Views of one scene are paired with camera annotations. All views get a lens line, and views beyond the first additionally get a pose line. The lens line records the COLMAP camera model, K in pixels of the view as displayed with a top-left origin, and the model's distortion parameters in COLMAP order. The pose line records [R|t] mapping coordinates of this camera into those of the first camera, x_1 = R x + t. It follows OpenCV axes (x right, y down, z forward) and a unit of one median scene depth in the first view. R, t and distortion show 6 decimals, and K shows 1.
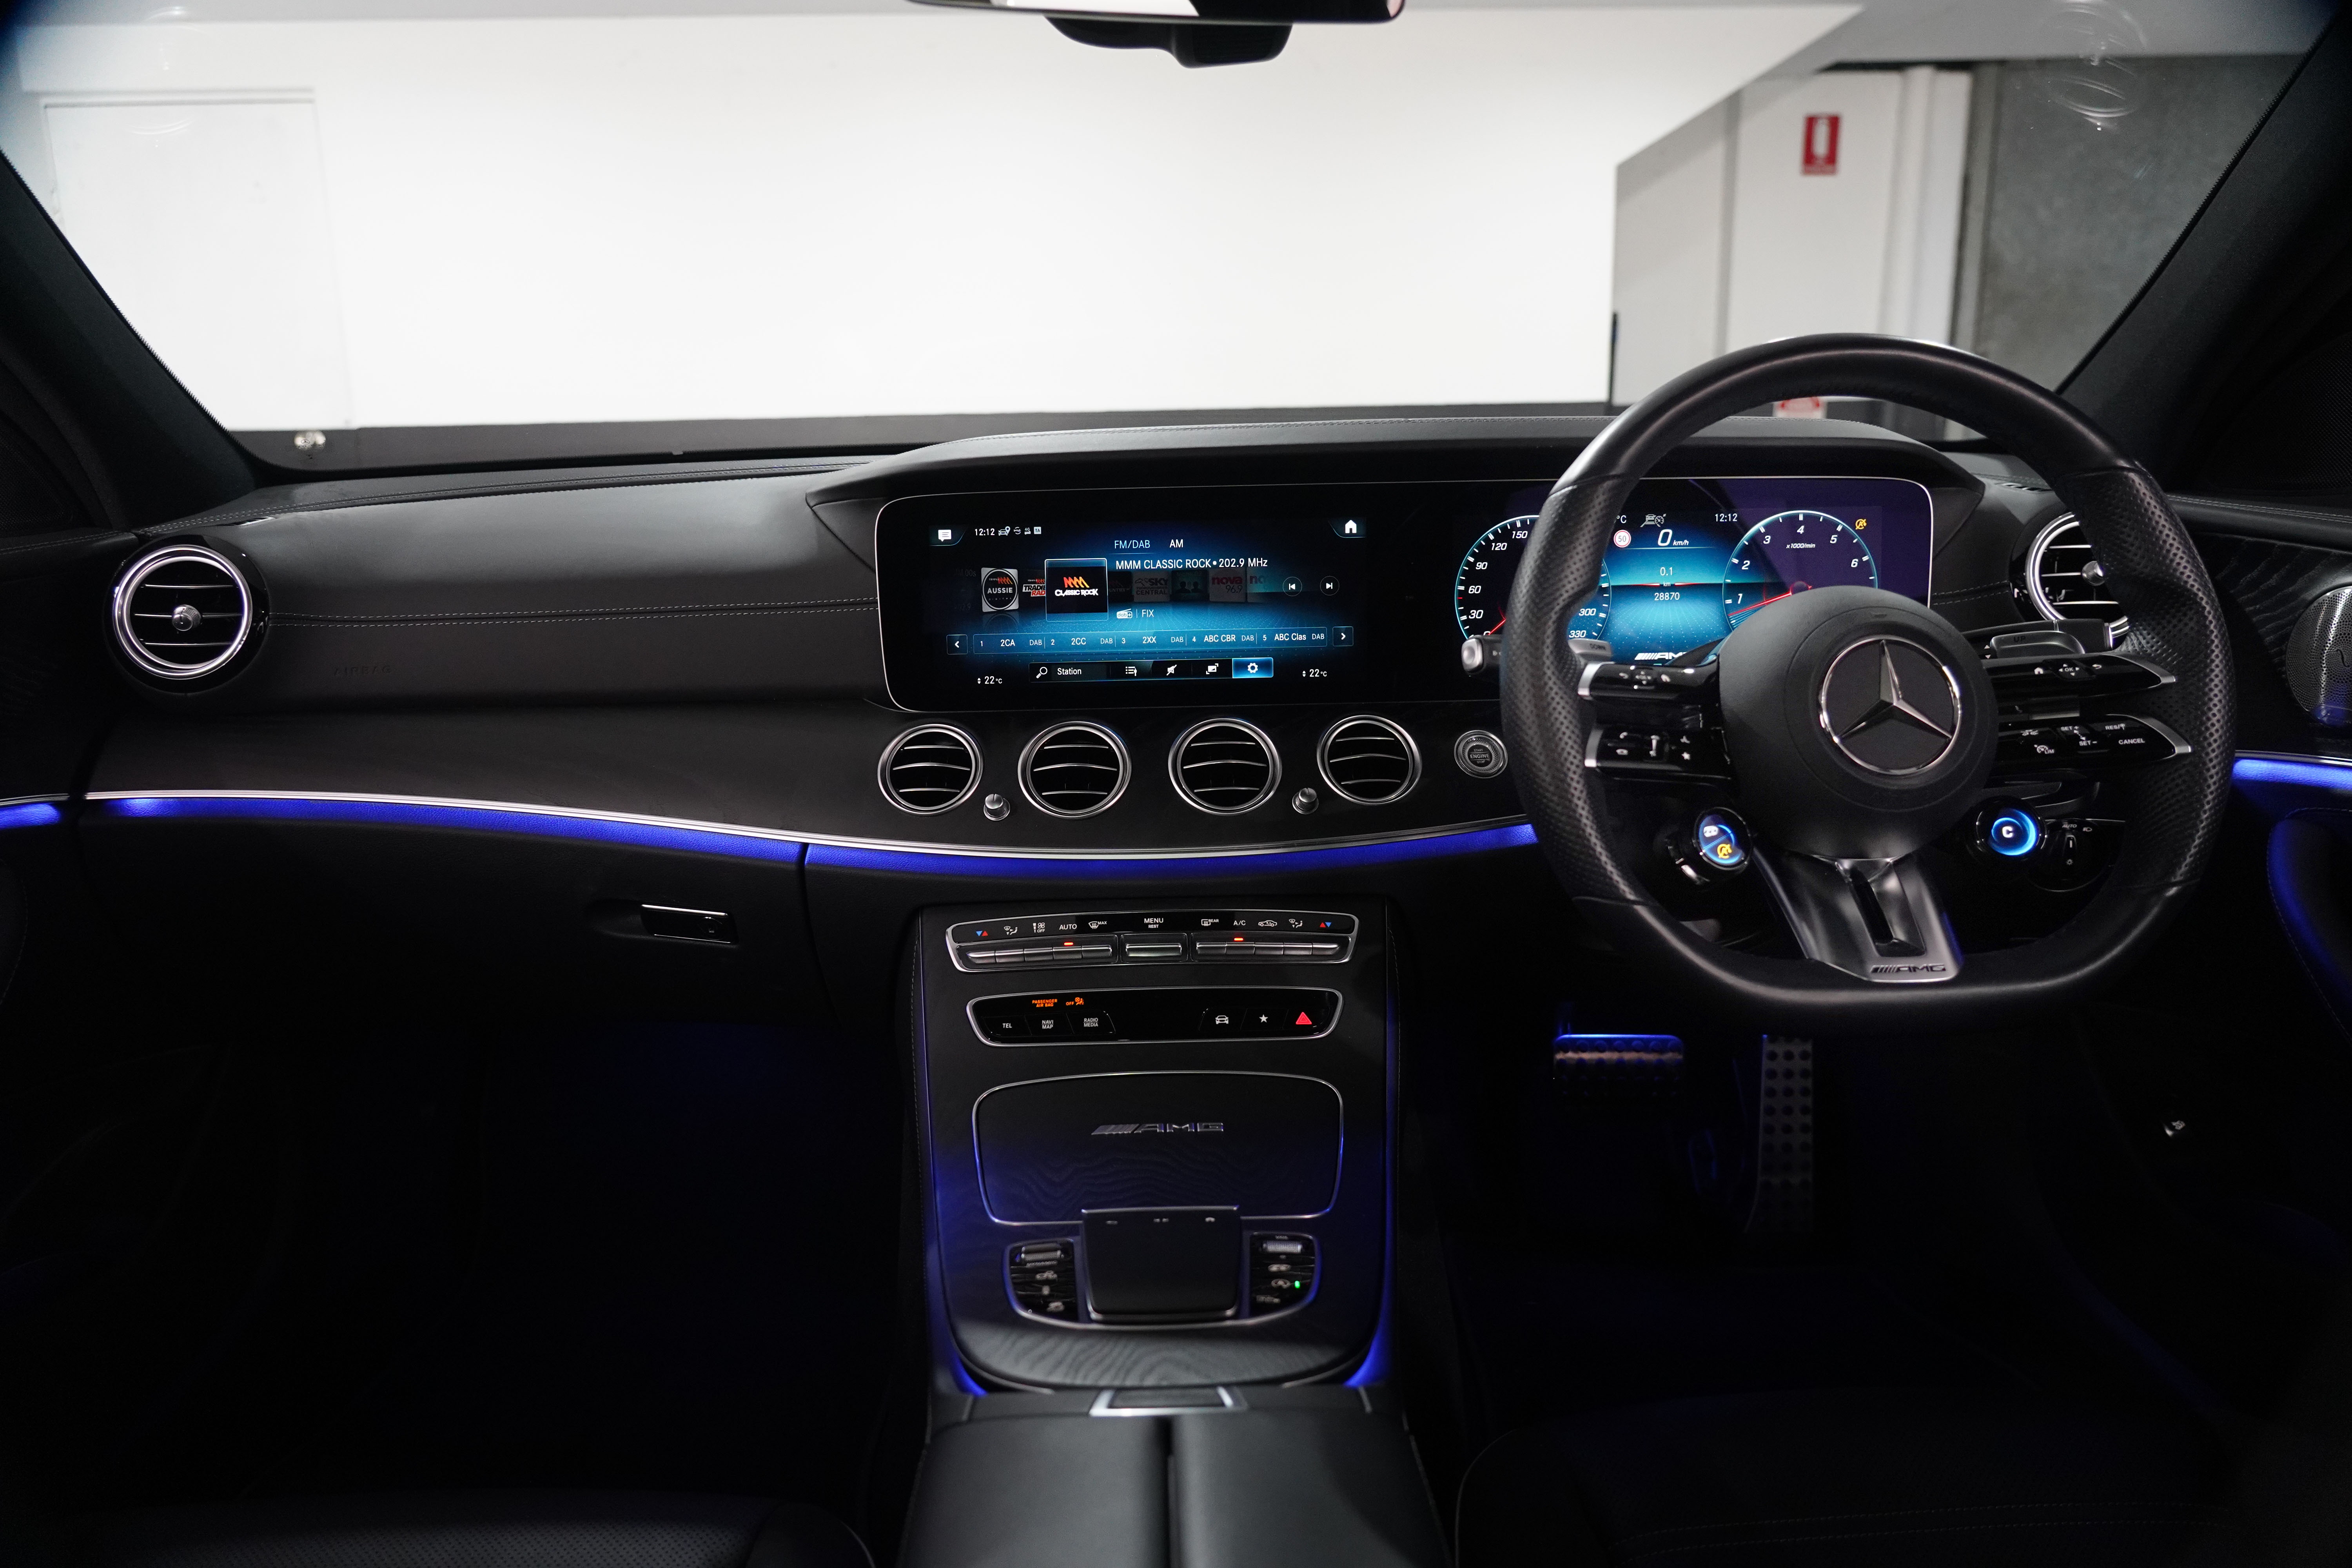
lens RADIAL K [[1593.2, 0, 1176.0], [0, 1593.2, 784.0], [0, 0, 1]] dist [-0.003249, 0.002284]
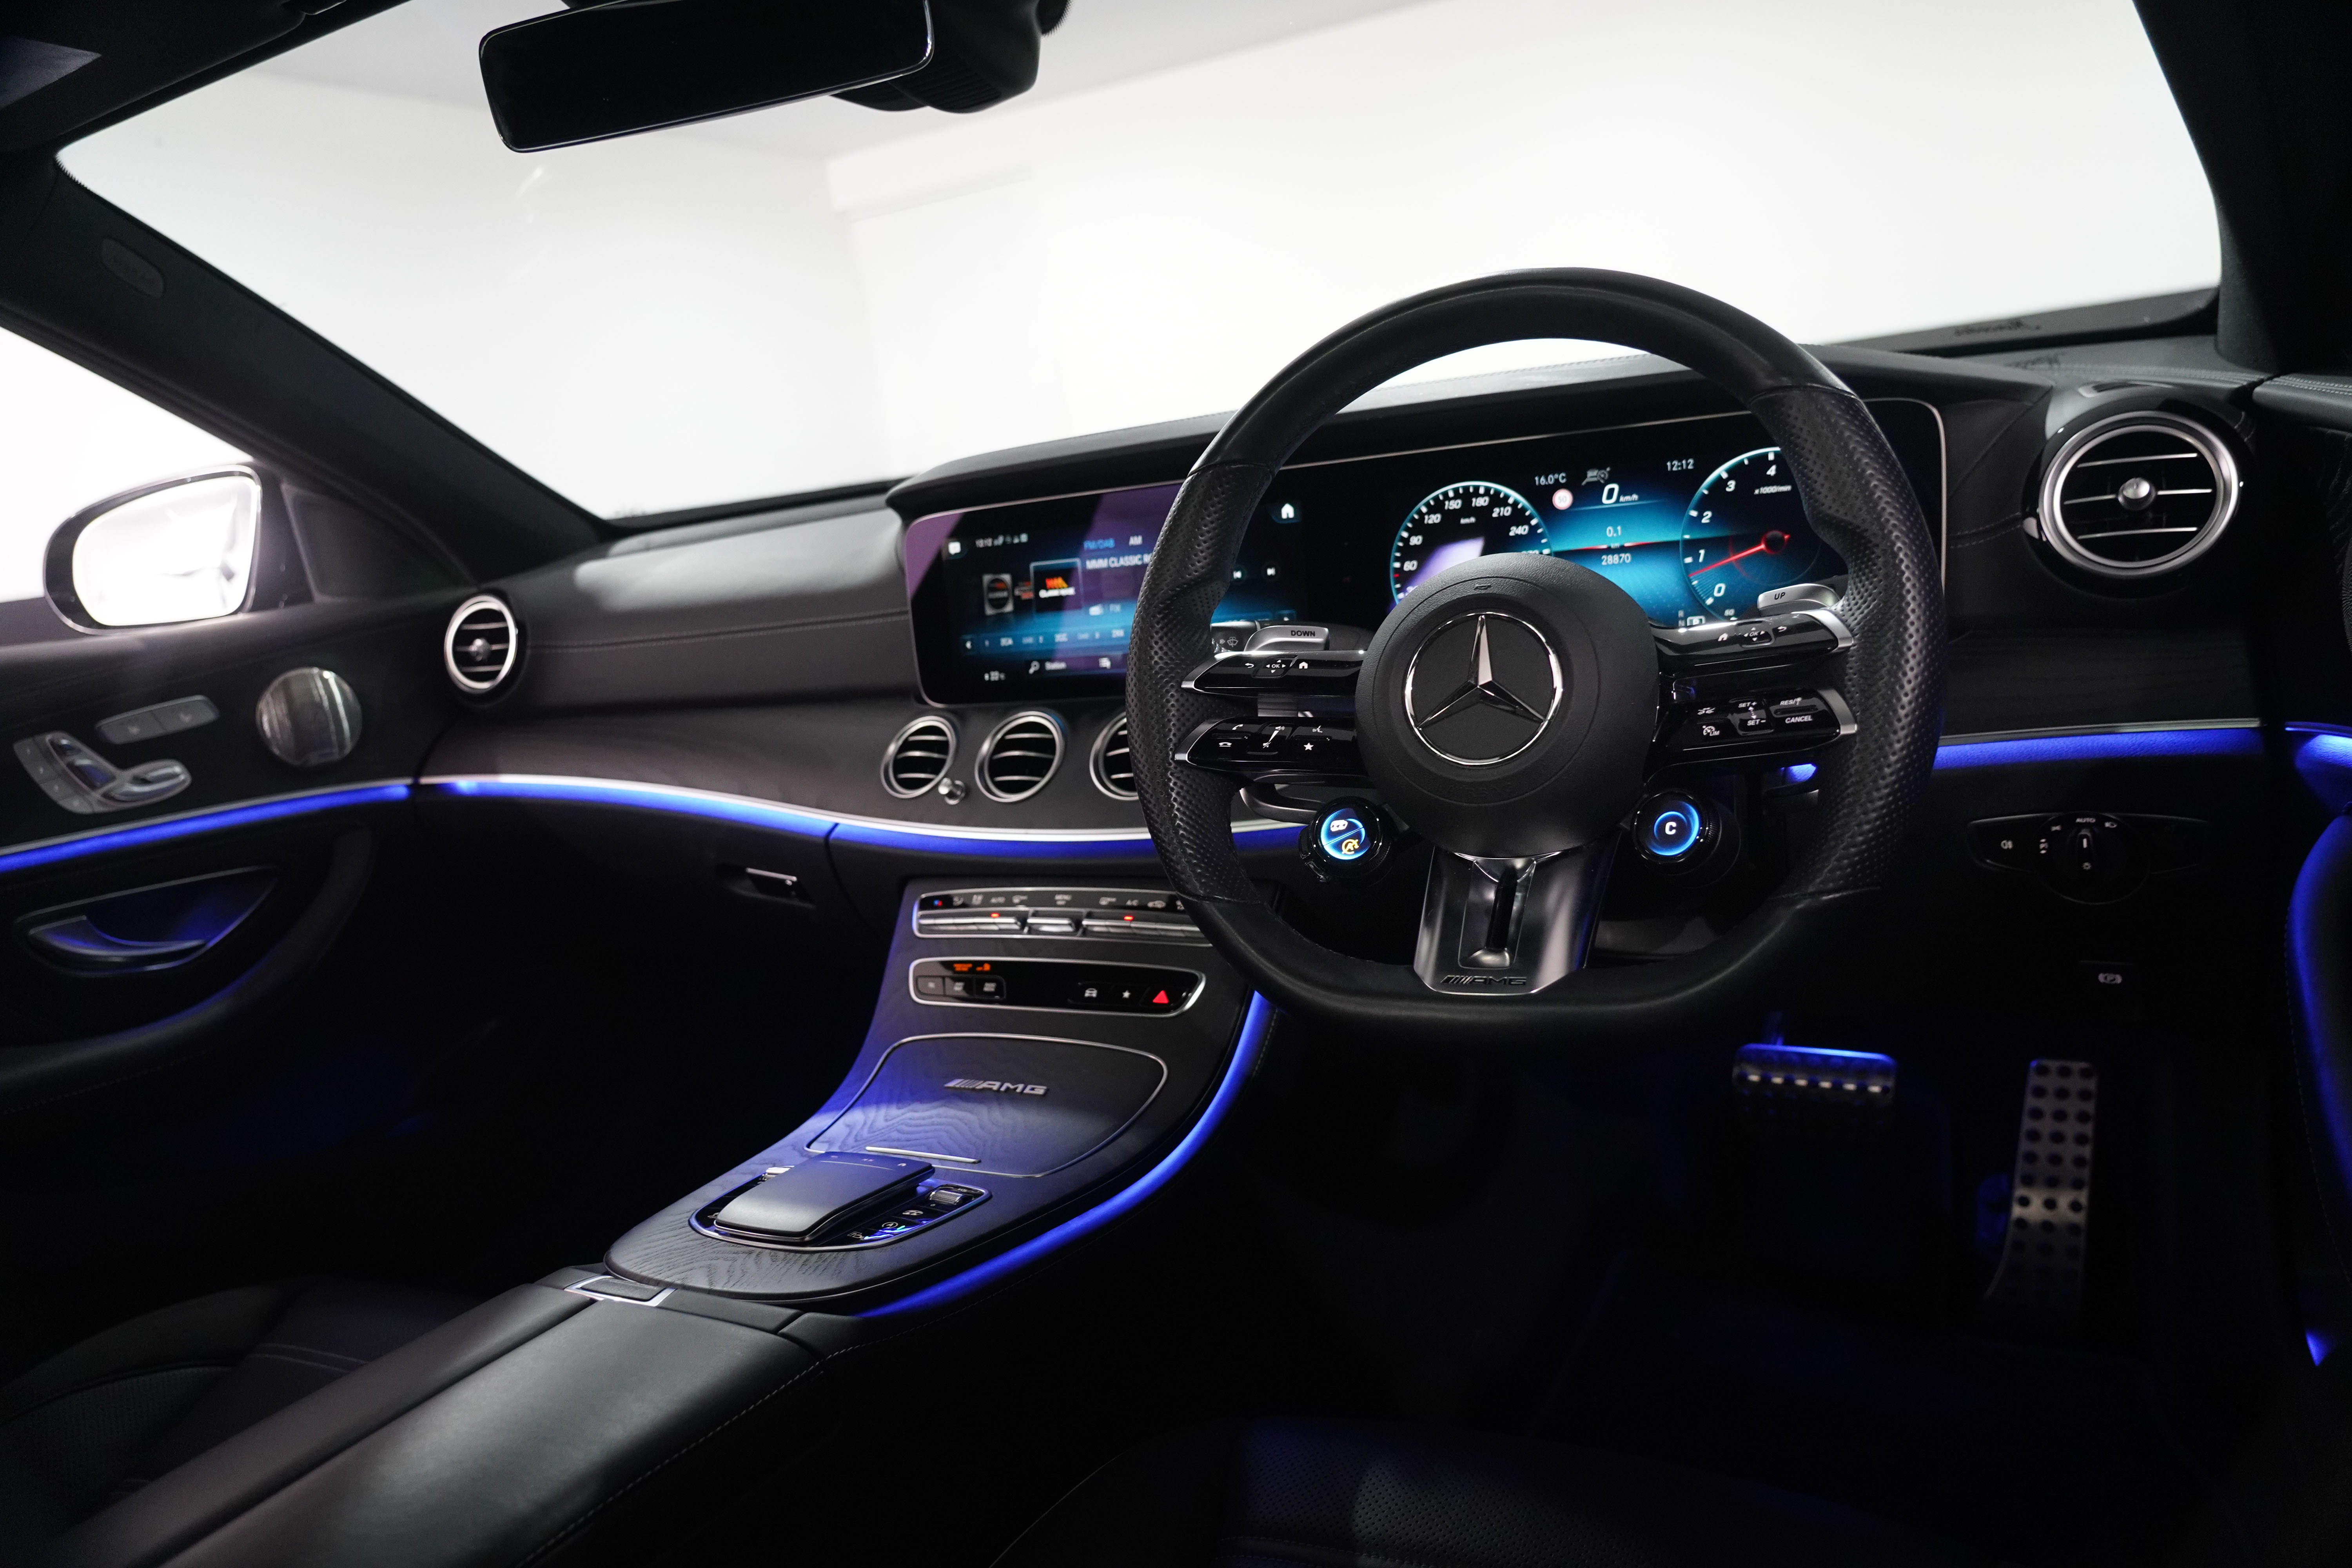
lens RADIAL K [[1593.2, 0, 1176.0], [0, 1593.2, 784.0], [0, 0, 1]] dist [-0.003249, 0.002284]
pose [[0.873561, 0.001684, -0.486711, 0.534951], [0.007329, 0.999835, 0.016613, -0.007652], [0.486659, -0.018080, 0.873405, 0.092187]]
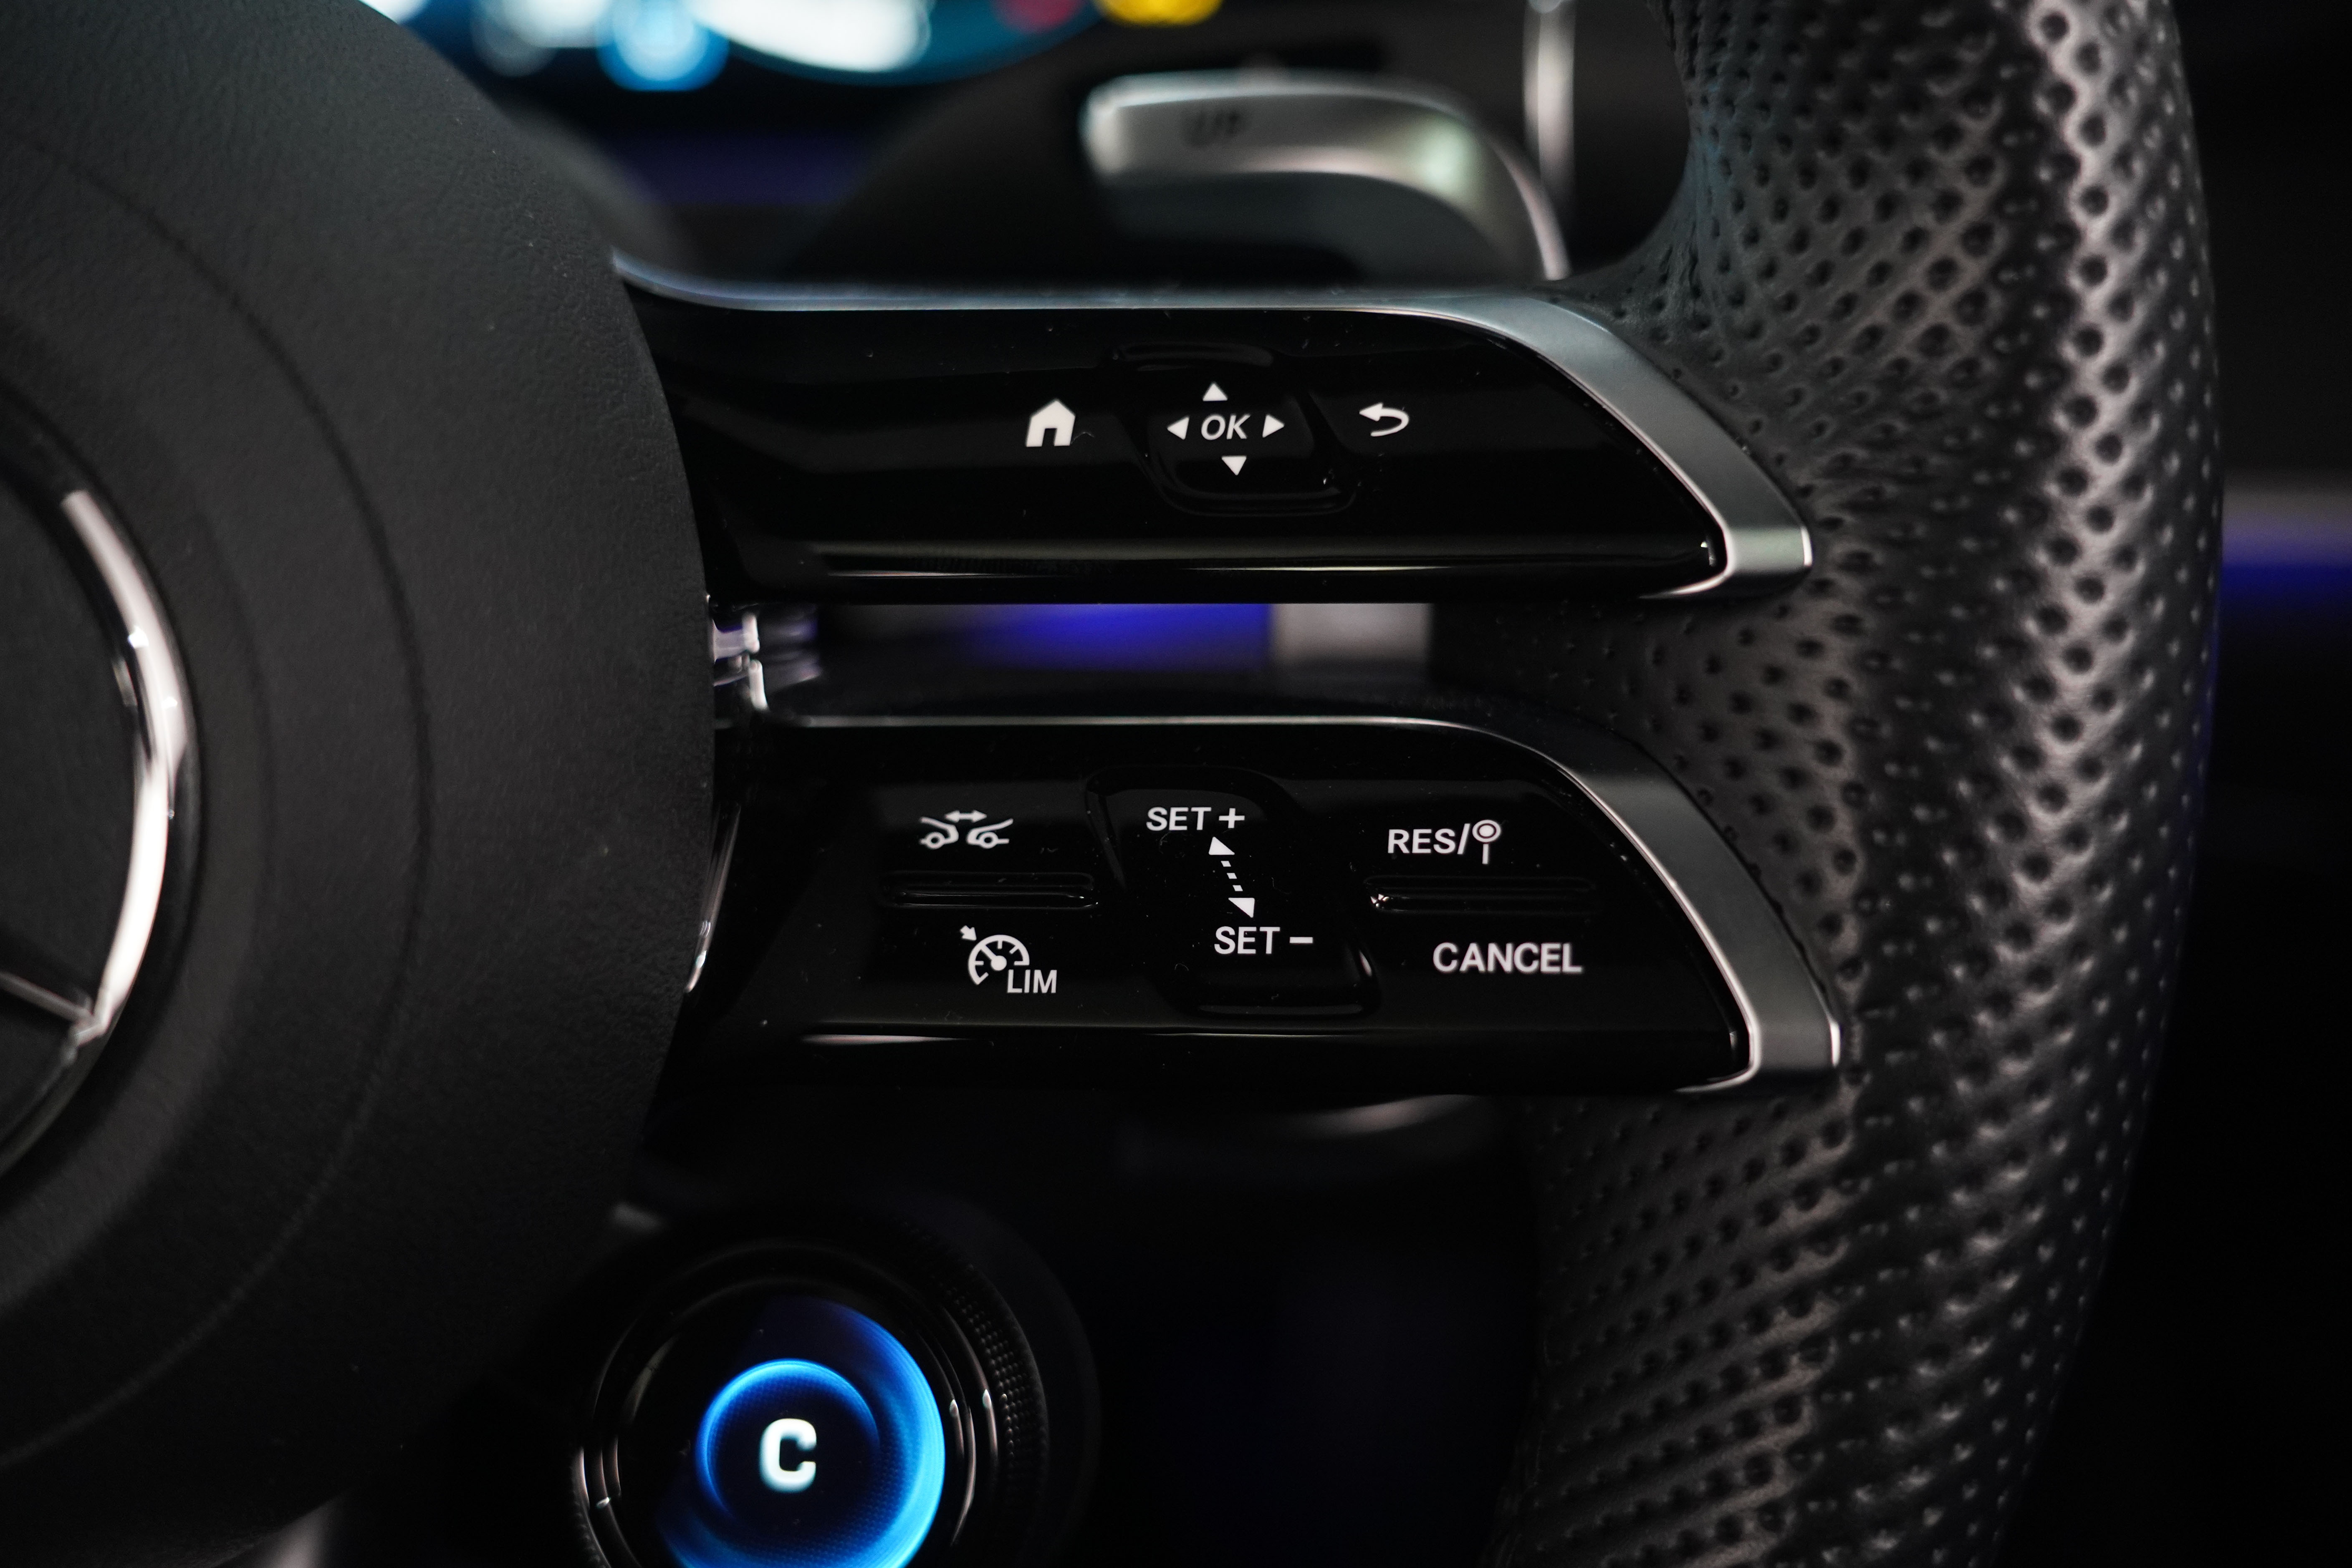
lens RADIAL K [[3308.6, 0, 1176.0], [0, 3308.6, 784.0], [0, 0, 1]] dist [-0.015423, 0.033468]
pose [[0.997778, 0.000149, 0.066630, 0.407761], [-0.015811, 0.971966, 0.234591, -0.085984], [-0.064728, -0.235123, 0.969808, 0.522306]]
